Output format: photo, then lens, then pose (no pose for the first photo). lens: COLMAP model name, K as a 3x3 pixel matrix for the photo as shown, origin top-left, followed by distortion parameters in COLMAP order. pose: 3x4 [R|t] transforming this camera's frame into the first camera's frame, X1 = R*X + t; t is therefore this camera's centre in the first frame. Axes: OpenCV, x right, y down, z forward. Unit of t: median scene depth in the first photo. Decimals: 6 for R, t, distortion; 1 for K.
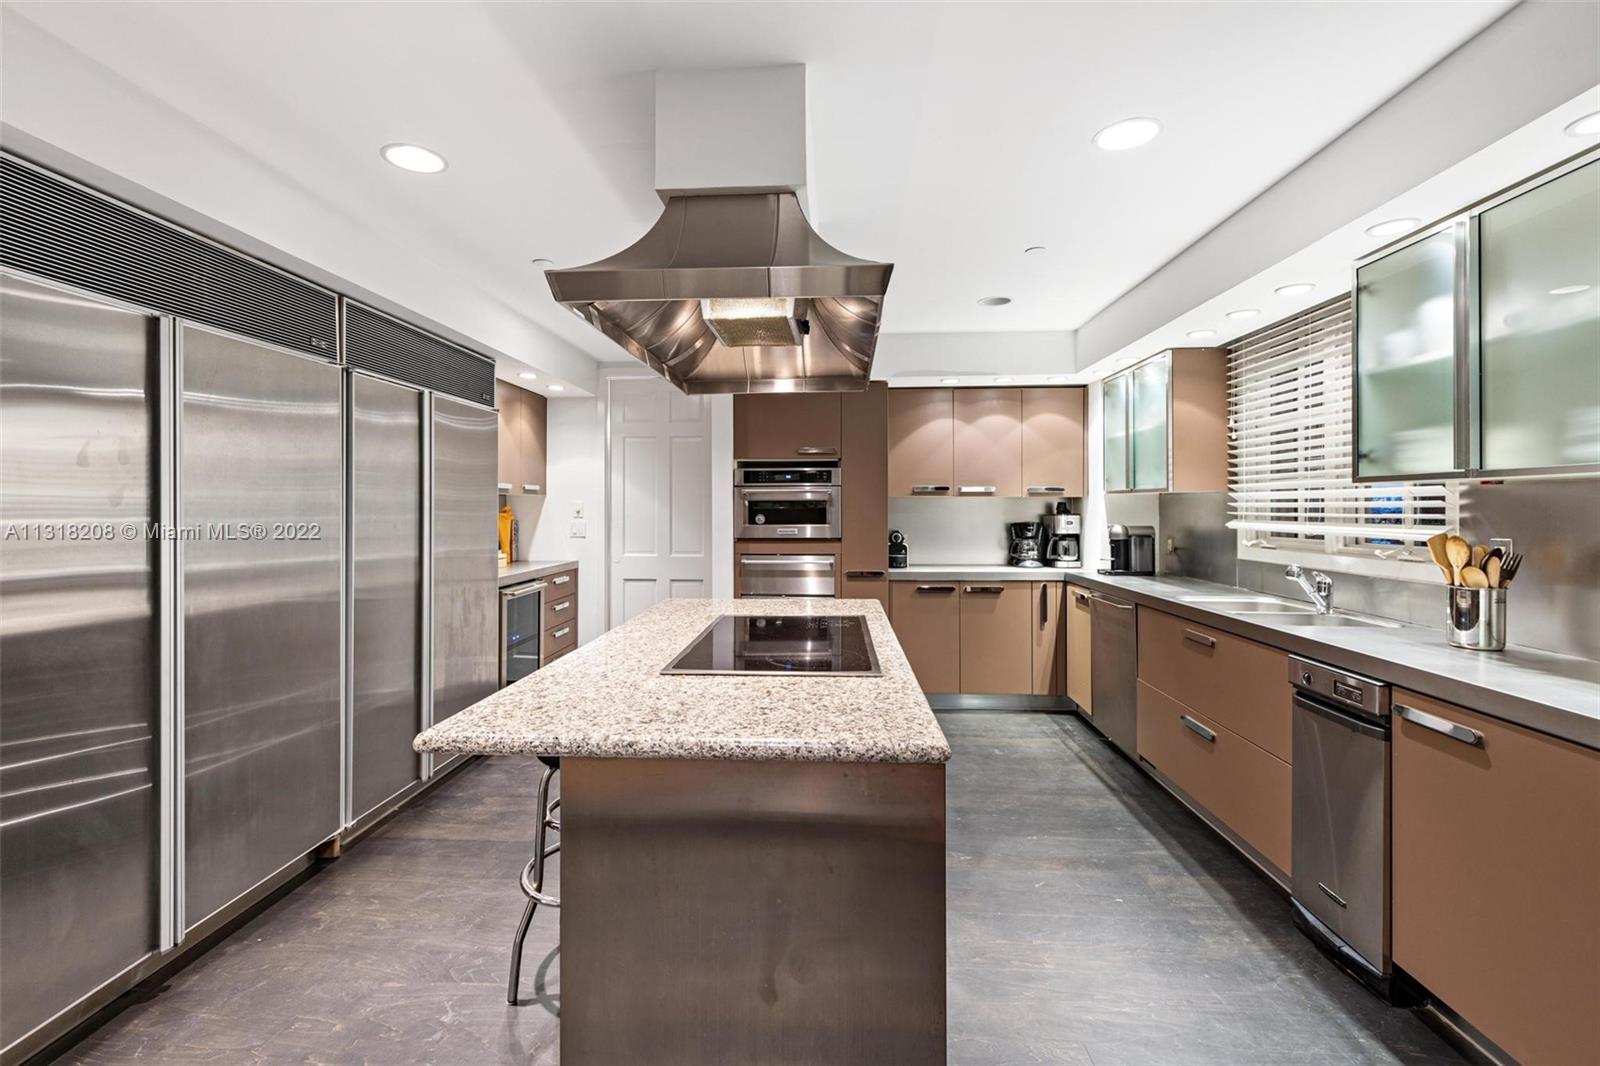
lens RADIAL K [[724.2, 0, 789.2], [0, 724.2, 497.7], [0, 0, 1]] dist [0.002800, -0.000432]
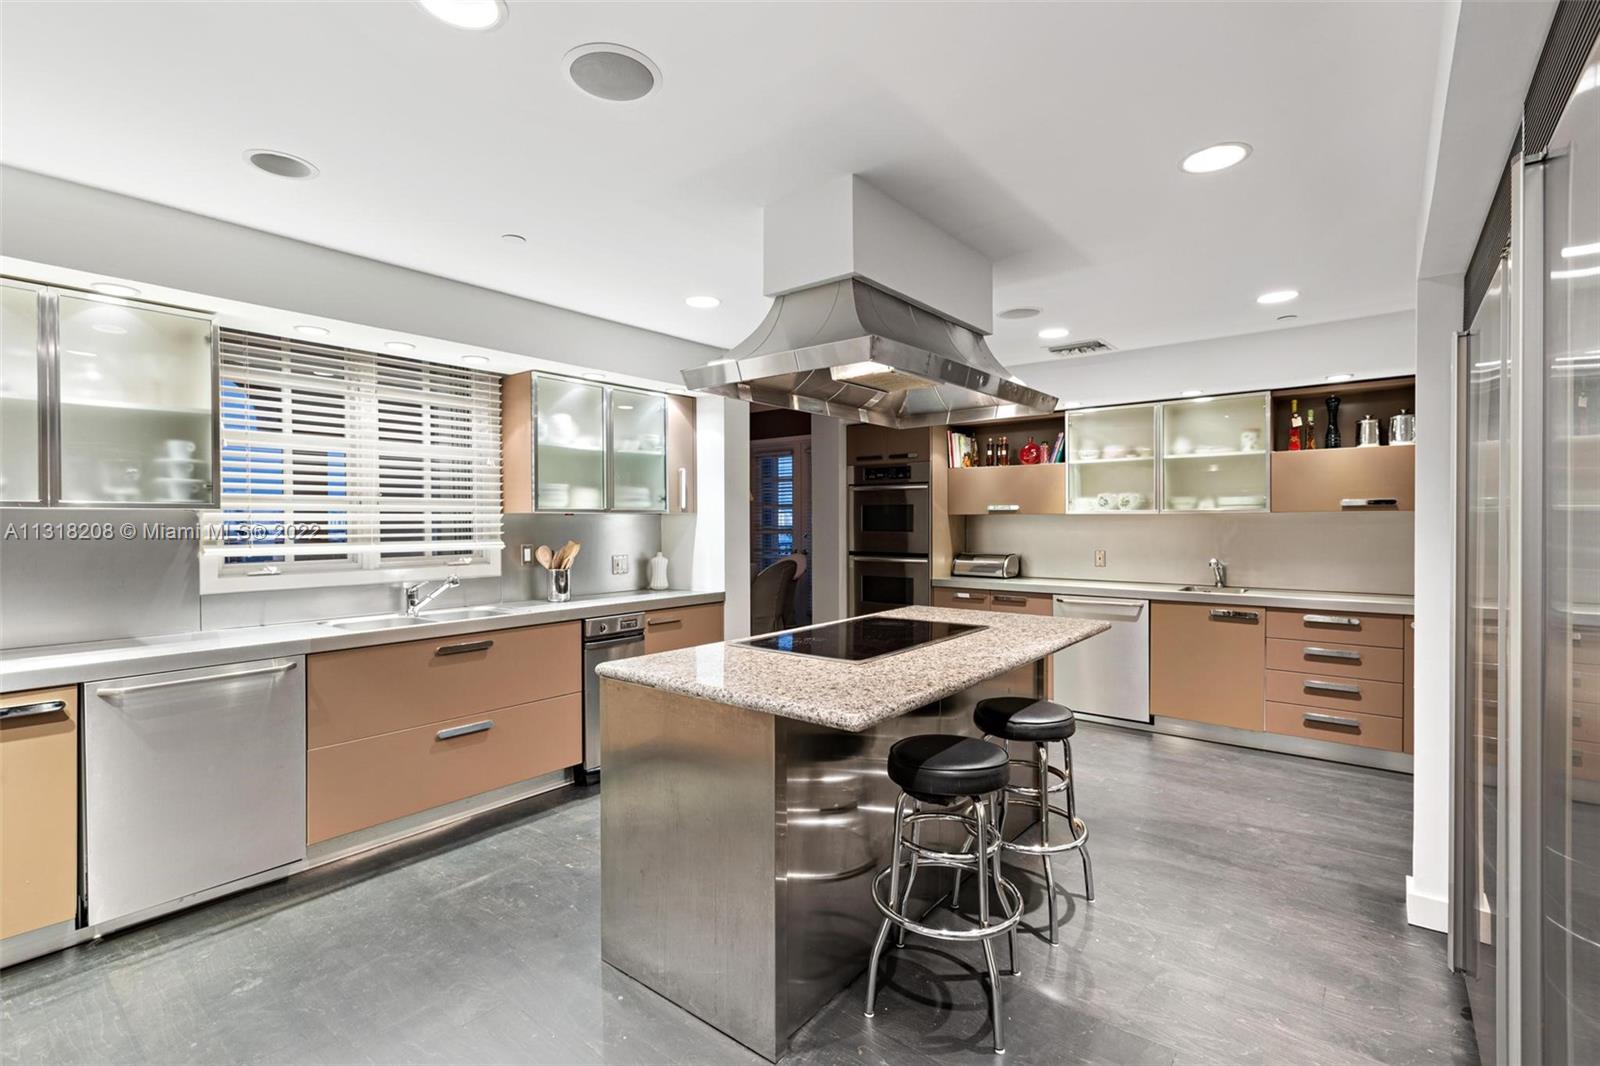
lens RADIAL K [[724.2, 0, 797.8], [0, 724.2, 532.9], [0, 0, 1]] dist [0.002800, -0.000432]
pose [[-0.820420, -0.002012, 0.571758, -0.477469], [0.000420, 0.999991, 0.004121, 0.016485], [-0.571761, 0.003621, -0.820412, 1.629716]]
